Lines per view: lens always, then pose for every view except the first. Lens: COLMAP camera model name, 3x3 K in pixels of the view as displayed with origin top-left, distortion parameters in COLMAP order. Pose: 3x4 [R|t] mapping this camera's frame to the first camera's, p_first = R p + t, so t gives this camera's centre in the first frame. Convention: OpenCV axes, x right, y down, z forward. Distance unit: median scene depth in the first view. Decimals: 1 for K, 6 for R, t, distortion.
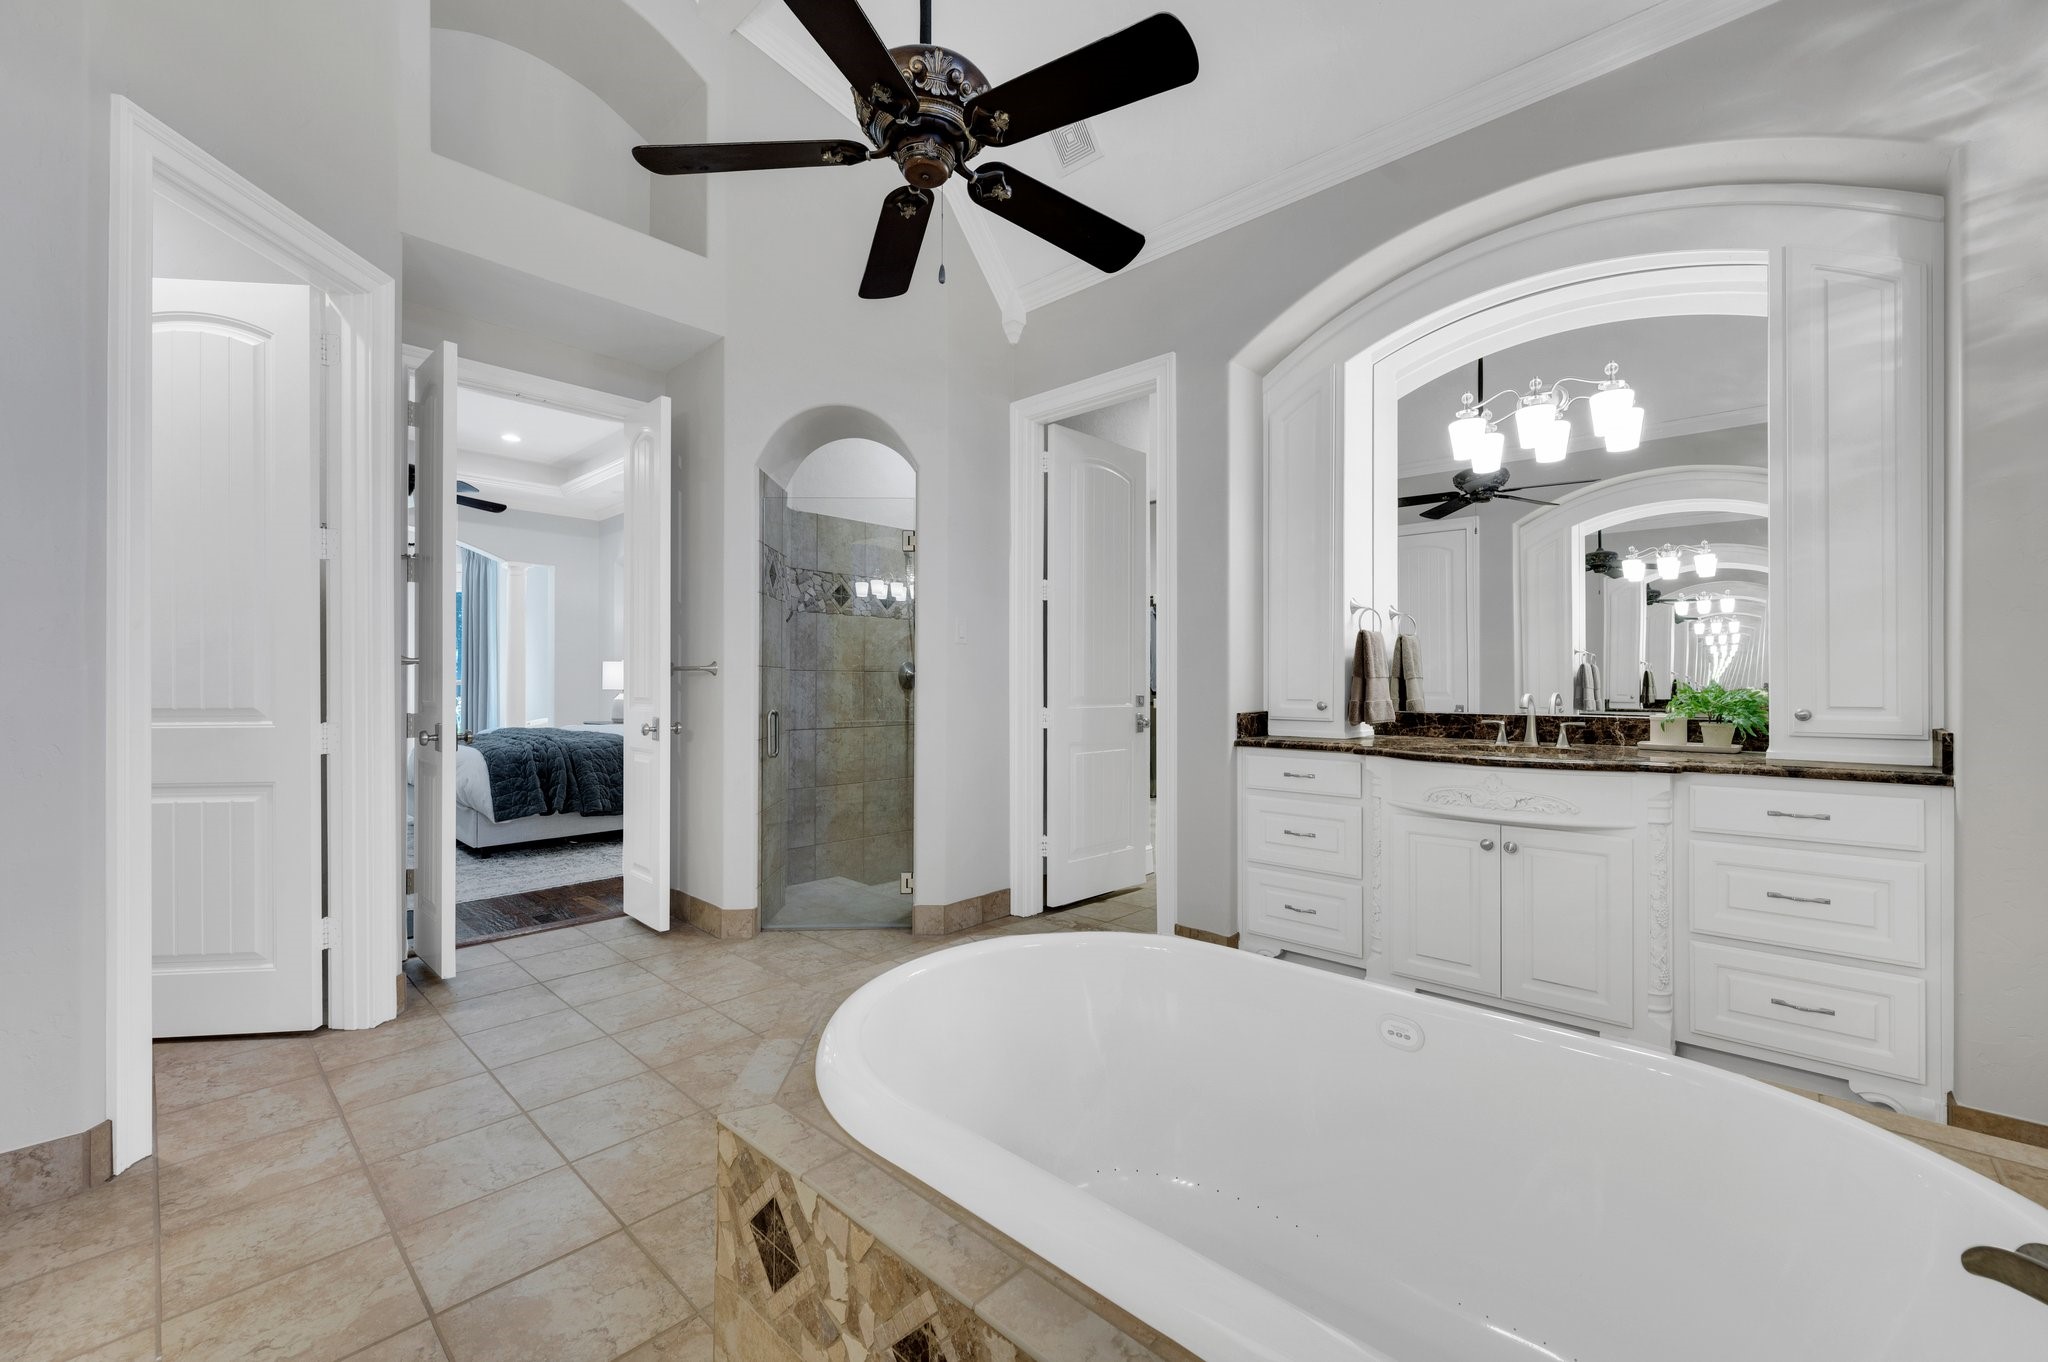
lens RADIAL K [[824.6, 0, 1021.0], [0, 824.6, 681.6], [0, 0, 1]] dist [-0.000227, -0.000046]
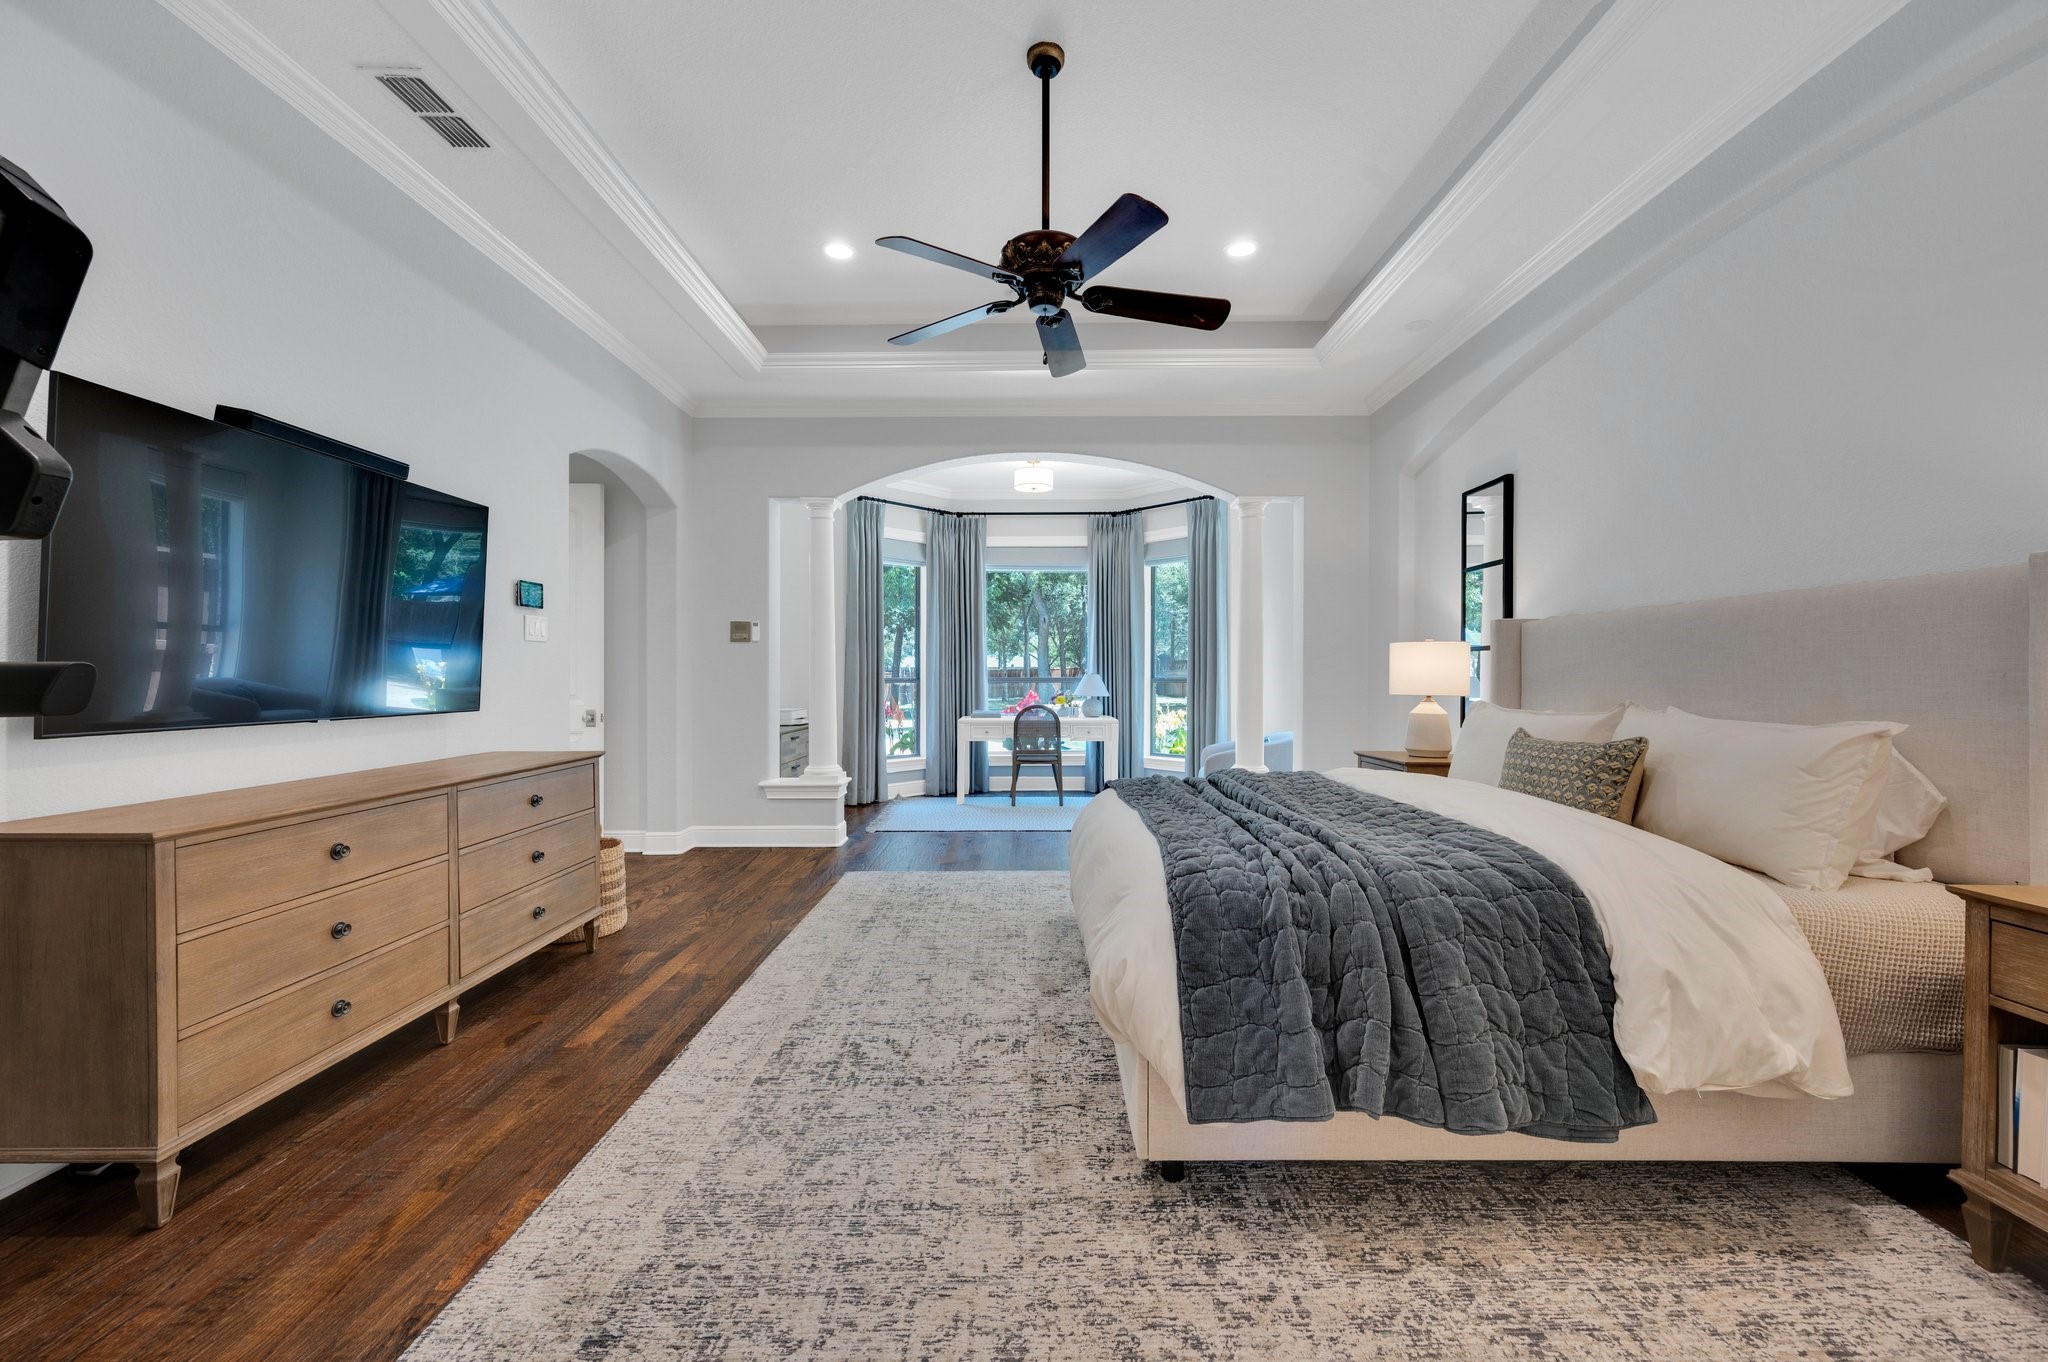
lens RADIAL K [[824.6, 0, 1023.6], [0, 824.6, 678.1], [0, 0, 1]] dist [-0.000227, -0.000046]
pose [[0.681903, 0.001493, -0.731441, -0.404533], [0.000678, 0.999996, 0.002673, -0.003603], [0.731442, -0.002319, 0.681899, 0.665924]]
